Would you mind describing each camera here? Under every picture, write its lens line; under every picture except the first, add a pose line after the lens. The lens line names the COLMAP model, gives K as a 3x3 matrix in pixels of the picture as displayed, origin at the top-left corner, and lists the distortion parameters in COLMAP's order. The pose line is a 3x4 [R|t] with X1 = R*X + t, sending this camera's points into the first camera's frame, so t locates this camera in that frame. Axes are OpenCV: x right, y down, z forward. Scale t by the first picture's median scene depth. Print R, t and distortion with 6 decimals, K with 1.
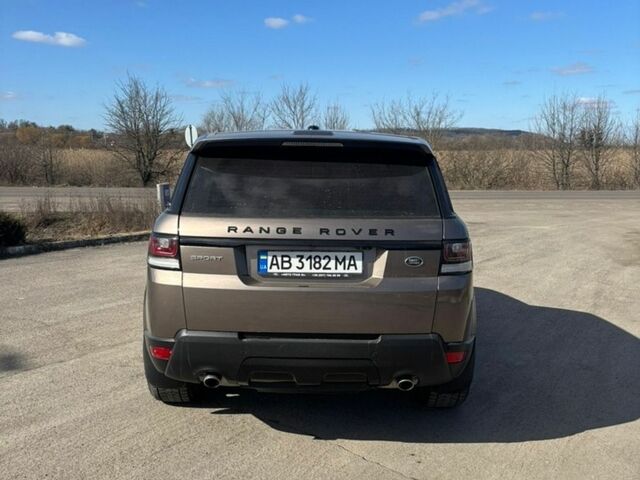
lens RADIAL K [[641.1, 0, 315.8], [0, 641.1, 196.8], [0, 0, 1]] dist [0.108123, -0.190964]
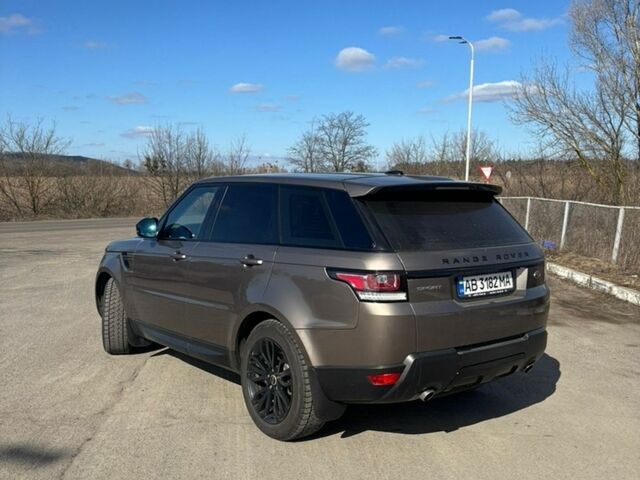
lens RADIAL K [[641.1, 0, 315.8], [0, 641.1, 196.8], [0, 0, 1]] dist [0.108123, -0.190964]
pose [[0.801954, -0.022413, 0.596965, -0.958869], [0.046412, 0.998613, -0.024856, -0.046867], [-0.595580, 0.047640, 0.801882, 0.167394]]
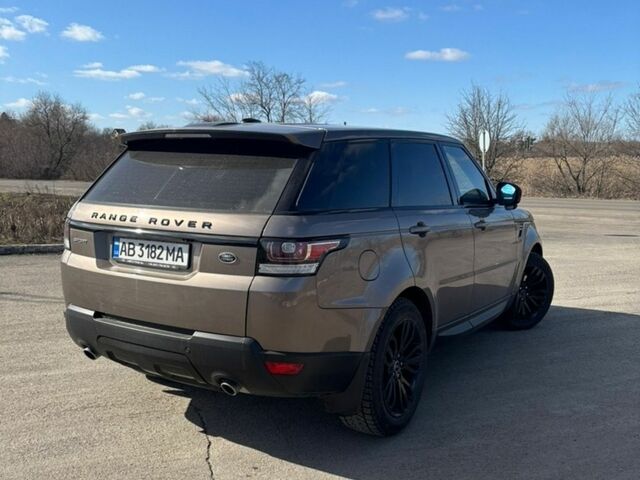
lens RADIAL K [[641.1, 0, 315.8], [0, 641.1, 196.8], [0, 0, 1]] dist [0.108123, -0.190964]
pose [[0.853511, 0.028456, -0.520298, 0.700775], [-0.035144, 0.999378, -0.002992, 0.008841], [0.519889, 0.020839, 0.853980, 0.243370]]
